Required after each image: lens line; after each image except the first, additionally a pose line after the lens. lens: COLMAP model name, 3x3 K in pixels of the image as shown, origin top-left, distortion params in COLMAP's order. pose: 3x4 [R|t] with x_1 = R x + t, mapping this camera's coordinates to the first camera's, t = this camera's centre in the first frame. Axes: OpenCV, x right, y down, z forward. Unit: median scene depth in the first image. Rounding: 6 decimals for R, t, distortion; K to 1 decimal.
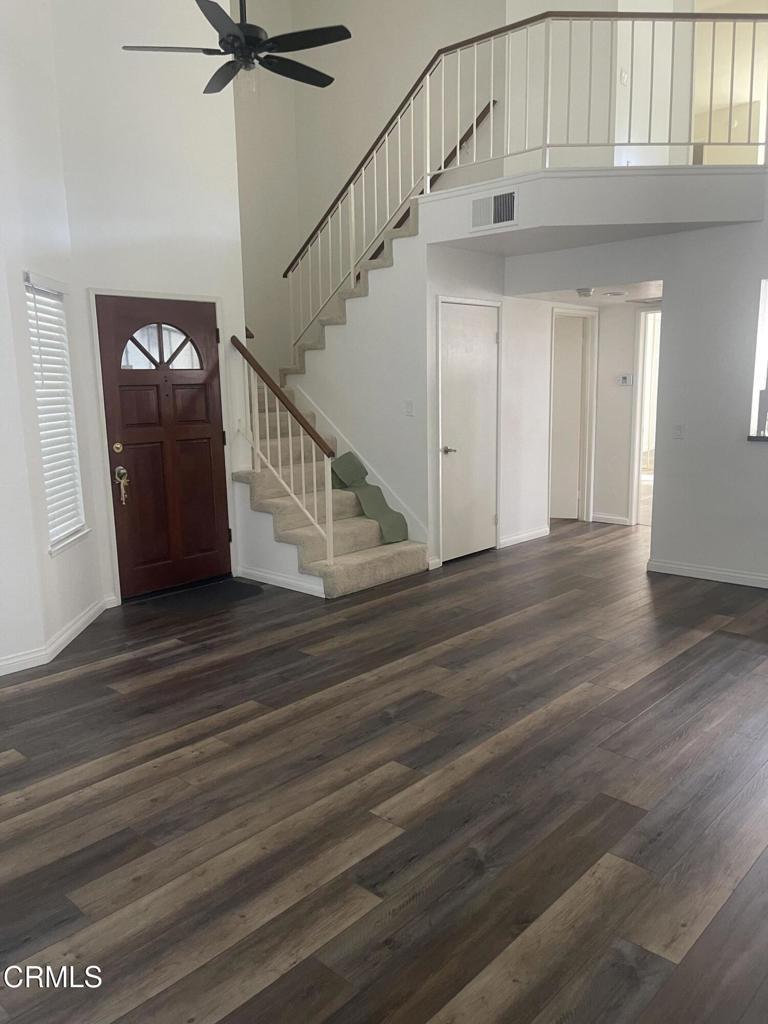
lens RADIAL K [[784.4, 0, 377.4], [0, 784.4, 516.7], [0, 0, 1]] dist [0.089252, -0.116990]
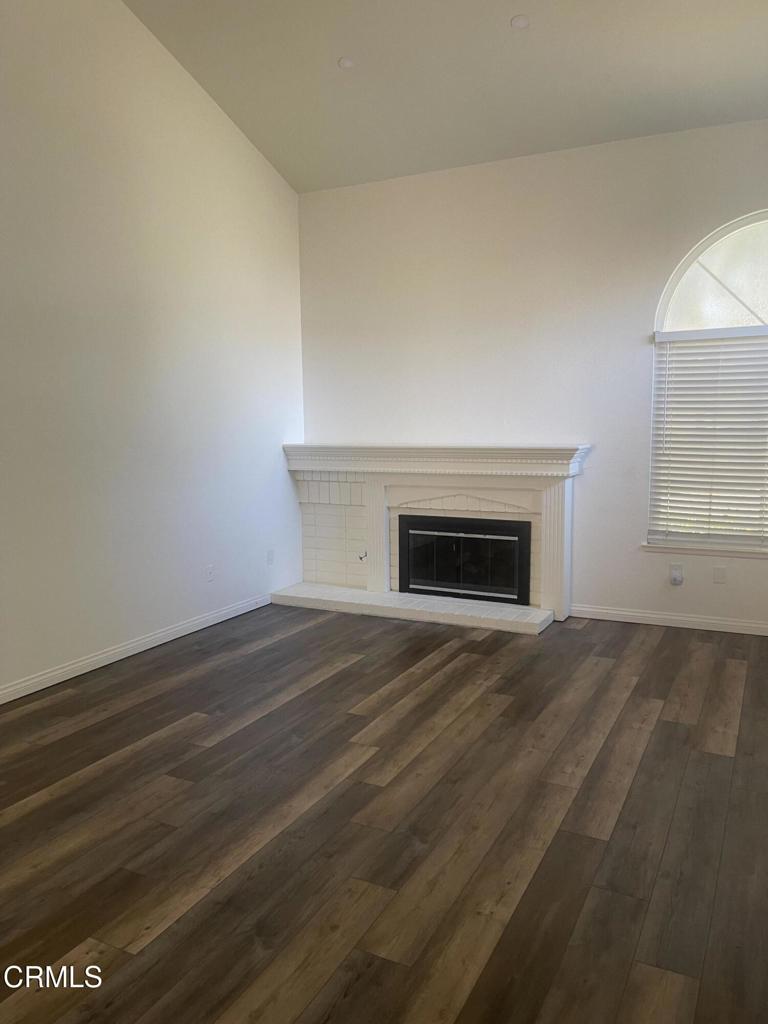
lens RADIAL K [[784.4, 0, 377.4], [0, 784.4, 516.7], [0, 0, 1]] dist [0.089252, -0.116990]
pose [[-0.961936, 0.059182, -0.266788, 0.164203], [-0.022355, 0.955954, 0.292664, -0.195077], [0.272358, 0.287488, -0.918244, 1.067408]]
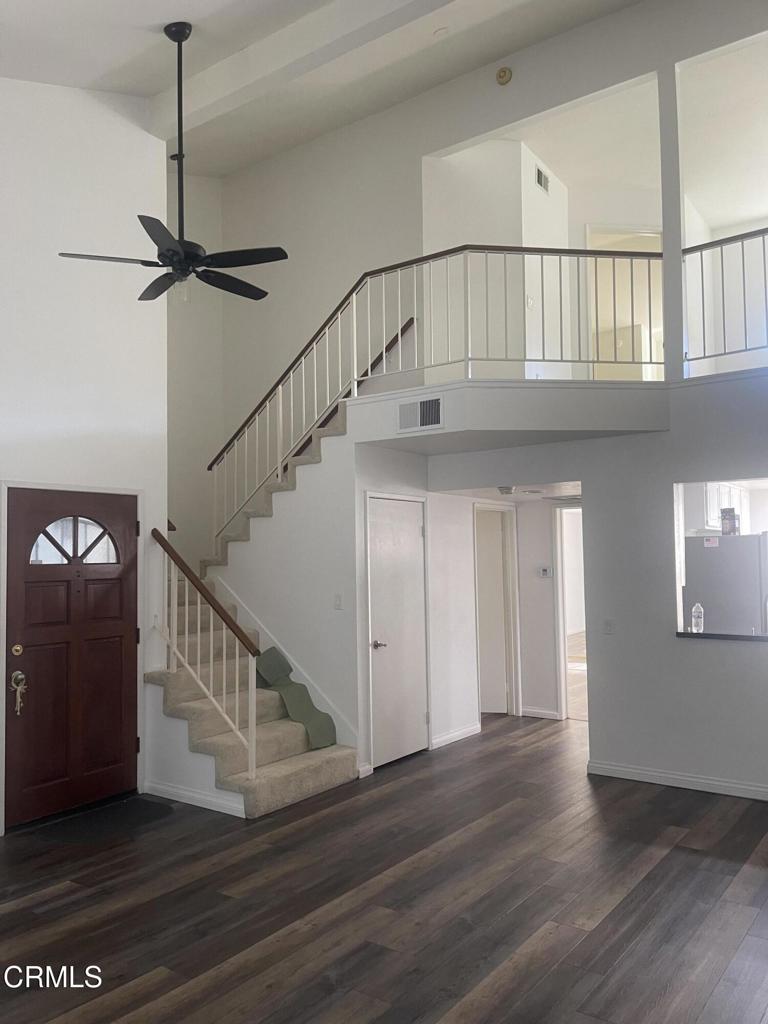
lens RADIAL K [[784.4, 0, 377.4], [0, 784.4, 516.7], [0, 0, 1]] dist [0.089252, -0.116990]
pose [[0.993674, 0.009721, 0.111878, -0.022489], [0.016038, 0.973749, -0.227060, -0.022370], [-0.111148, 0.227418, 0.967433, 0.040954]]
